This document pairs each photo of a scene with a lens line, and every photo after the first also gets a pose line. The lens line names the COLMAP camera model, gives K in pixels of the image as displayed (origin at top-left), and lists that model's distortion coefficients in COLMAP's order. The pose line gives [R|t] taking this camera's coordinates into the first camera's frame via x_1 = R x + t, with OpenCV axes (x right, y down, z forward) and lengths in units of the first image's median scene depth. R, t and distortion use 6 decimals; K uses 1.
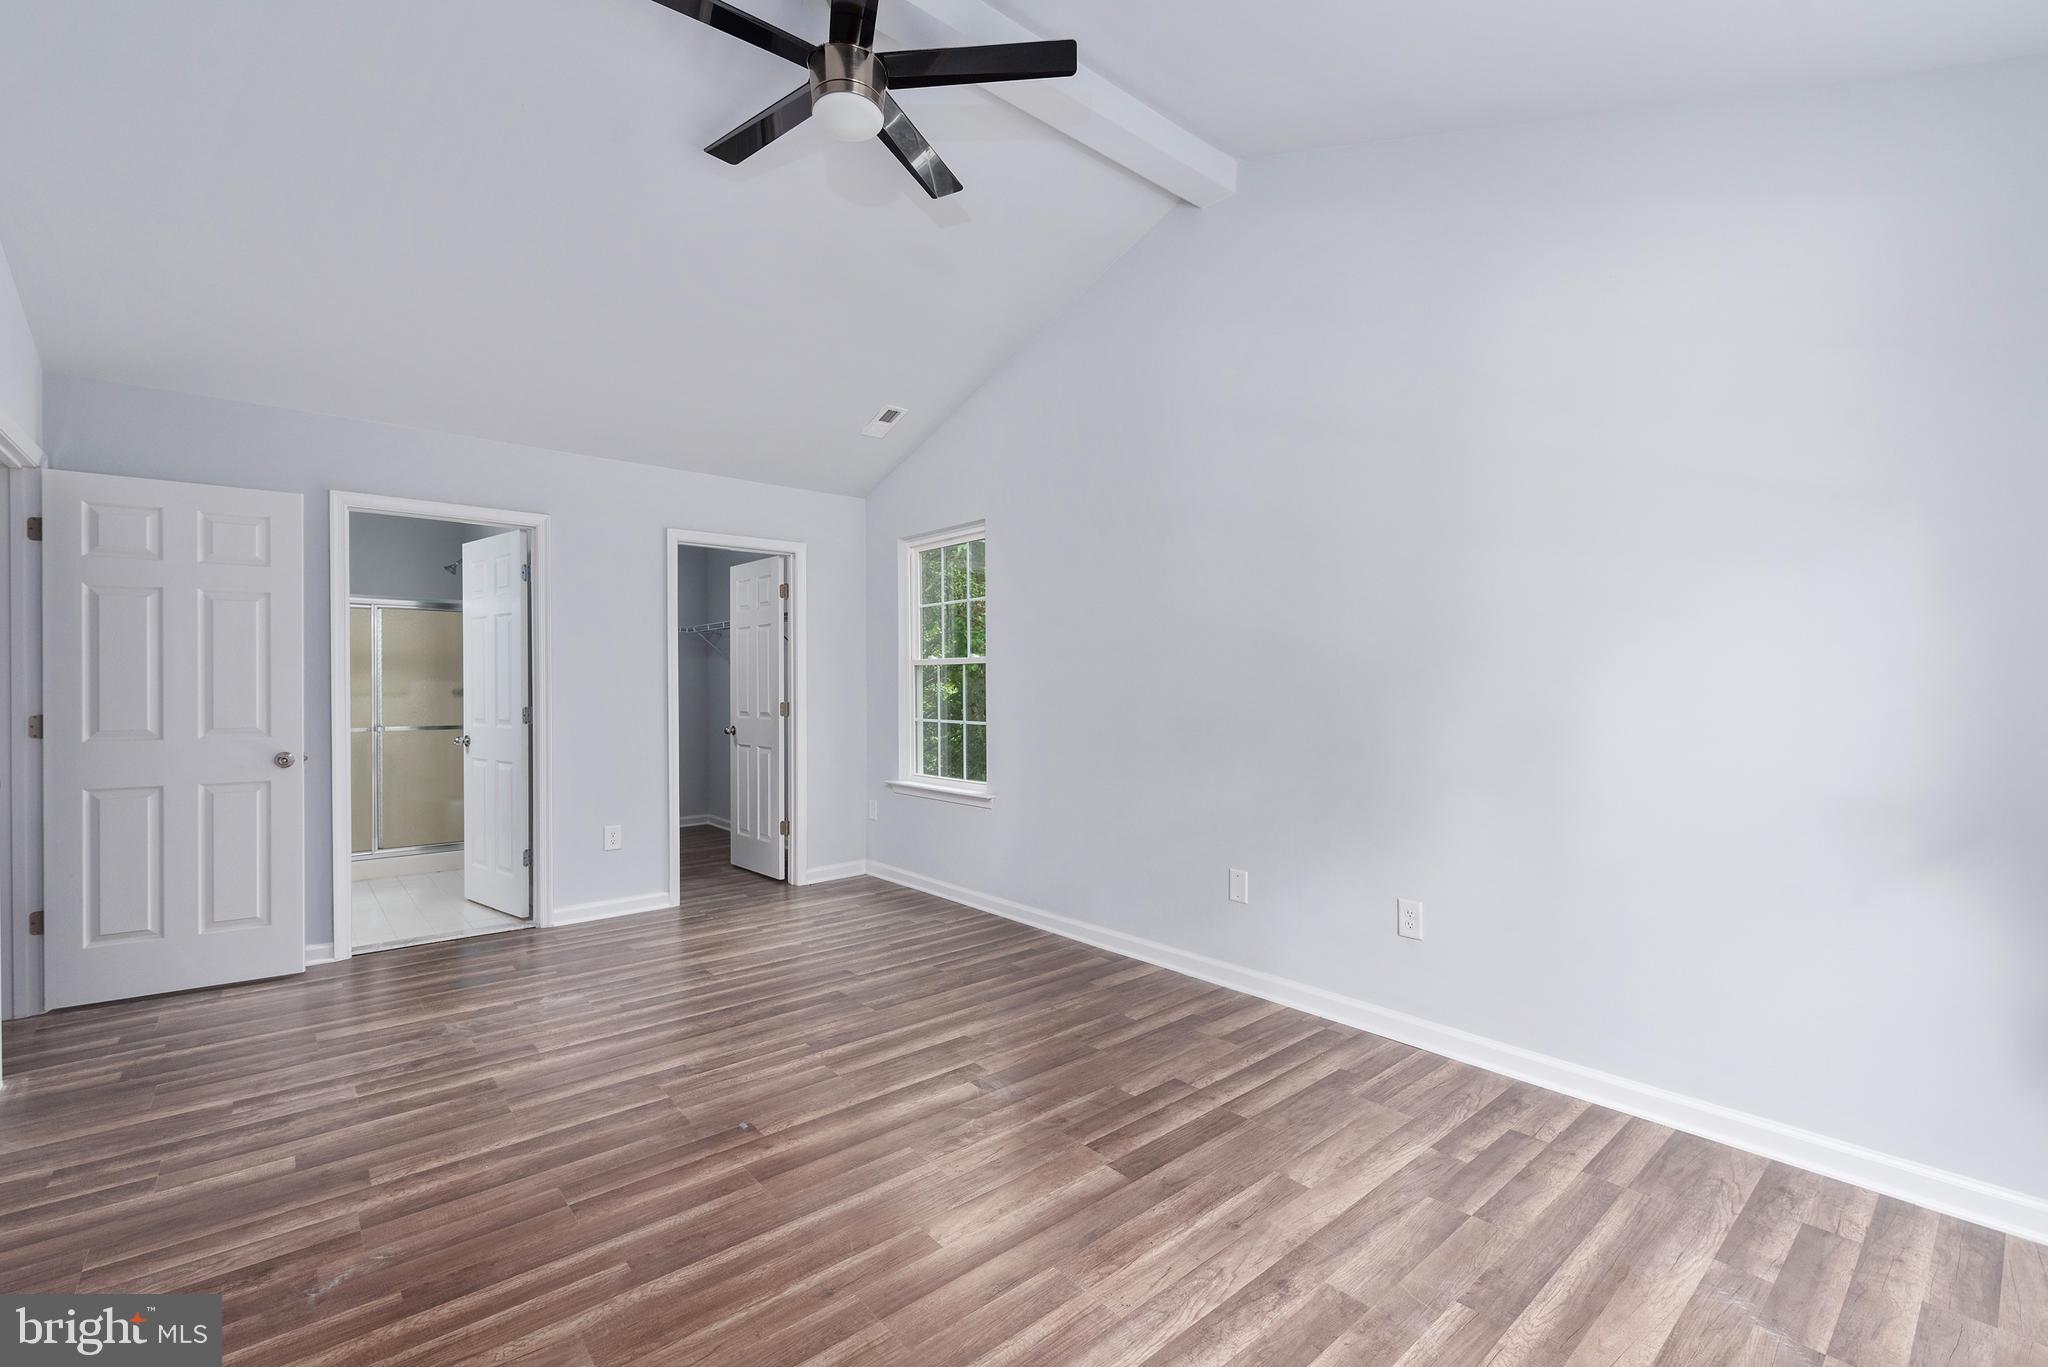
lens RADIAL K [[881.0, 0, 1002.5], [0, 881.0, 657.9], [0, 0, 1]] dist [0.004059, -0.000251]
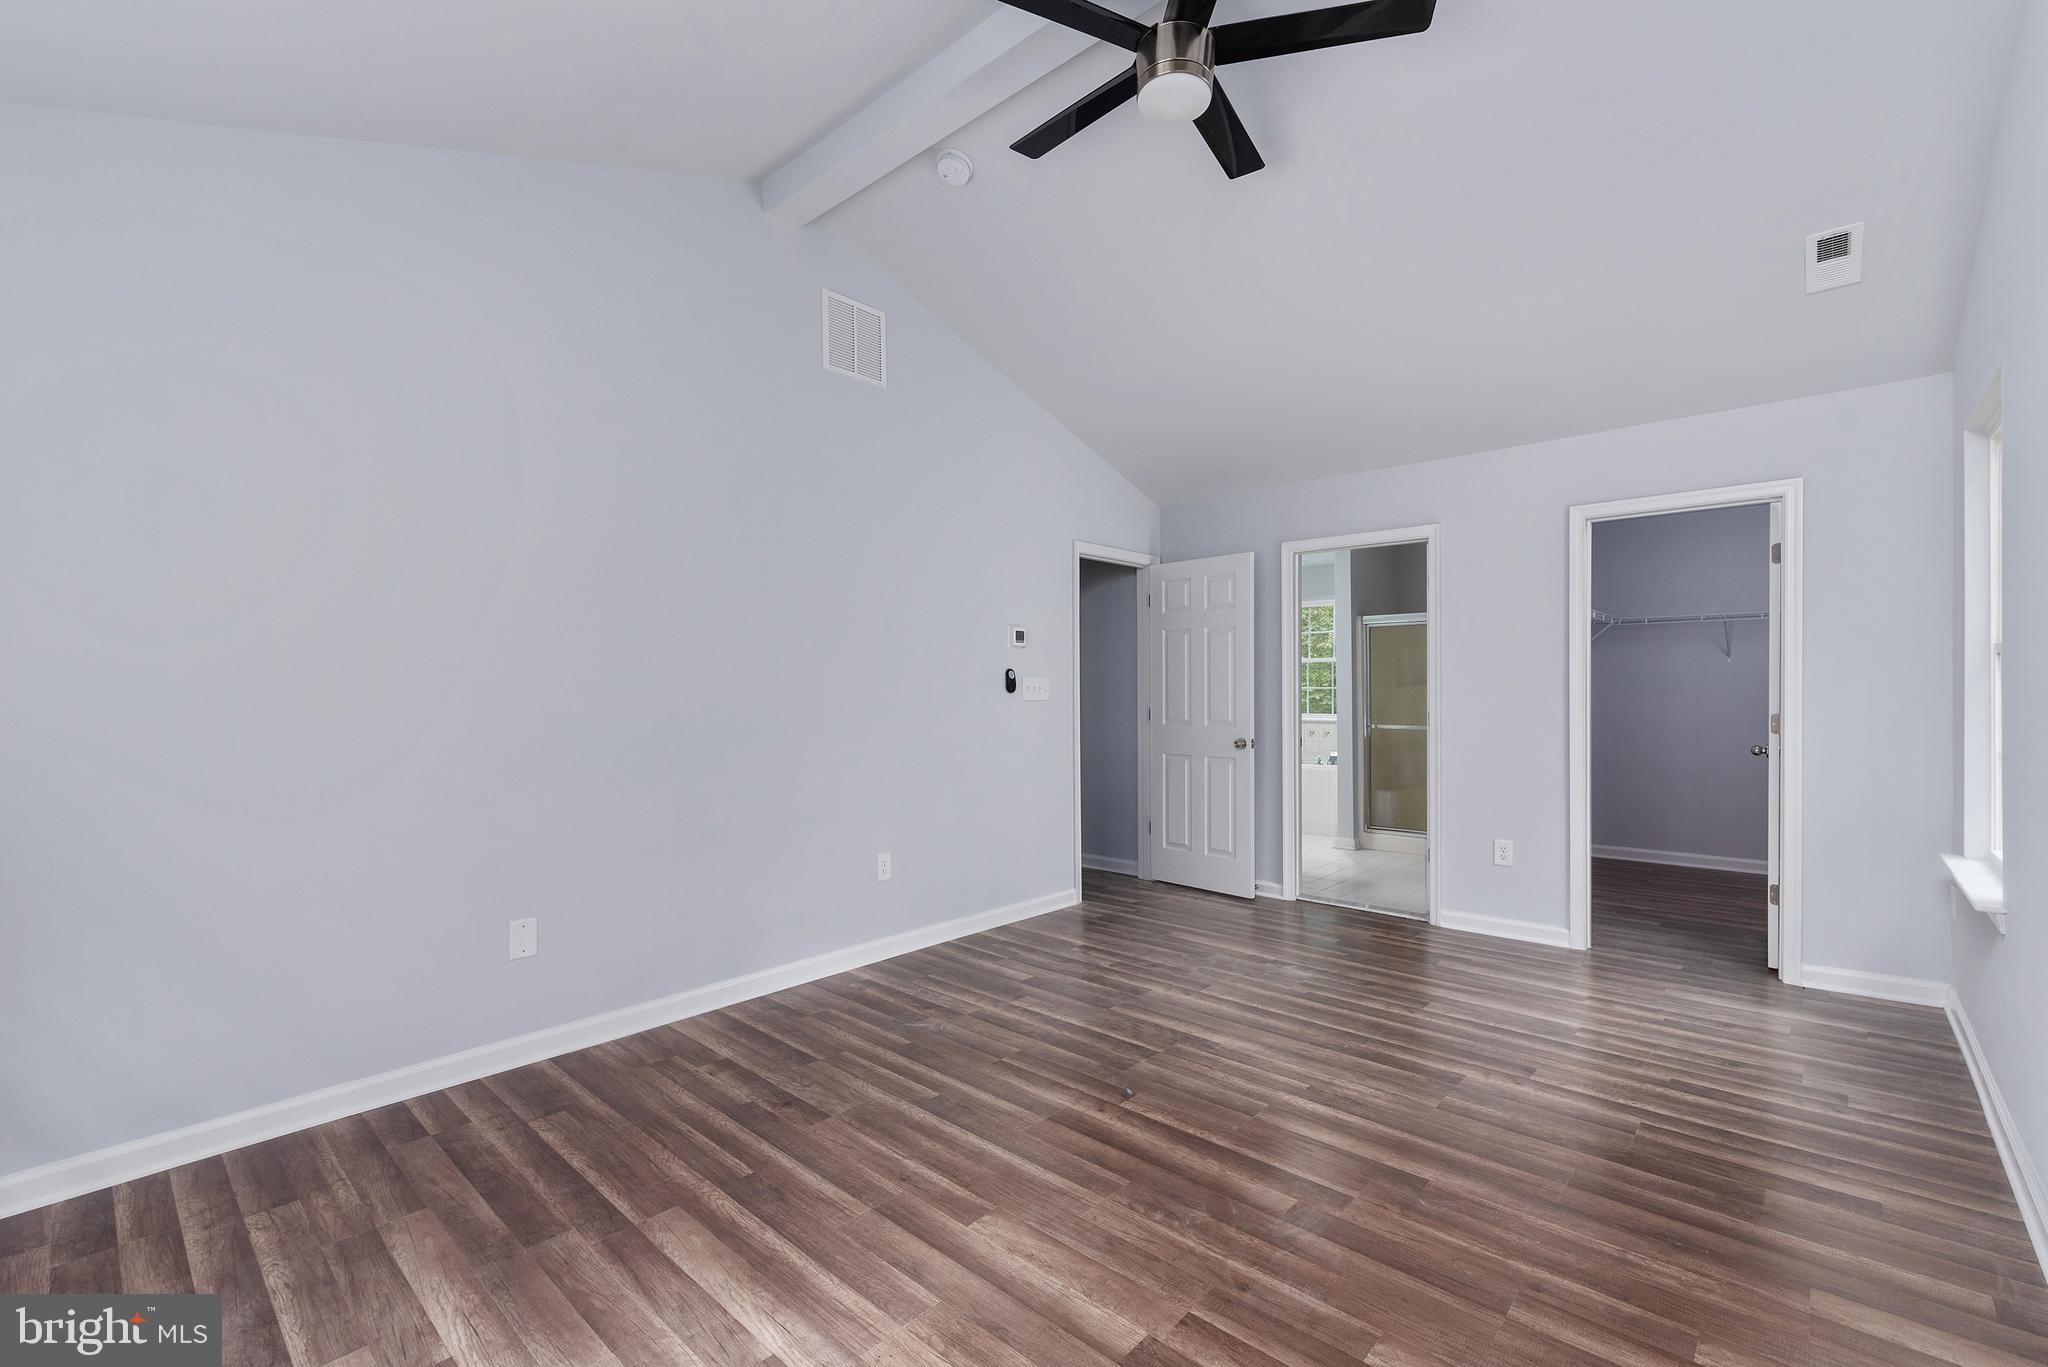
lens RADIAL K [[881.0, 0, 1069.3], [0, 881.0, 666.8], [0, 0, 1]] dist [0.004059, -0.000251]
pose [[0.154924, -0.026696, -0.987566, 0.679935], [0.032897, 0.999220, -0.021850, 0.019069], [0.987379, -0.029103, 0.155681, 0.658755]]
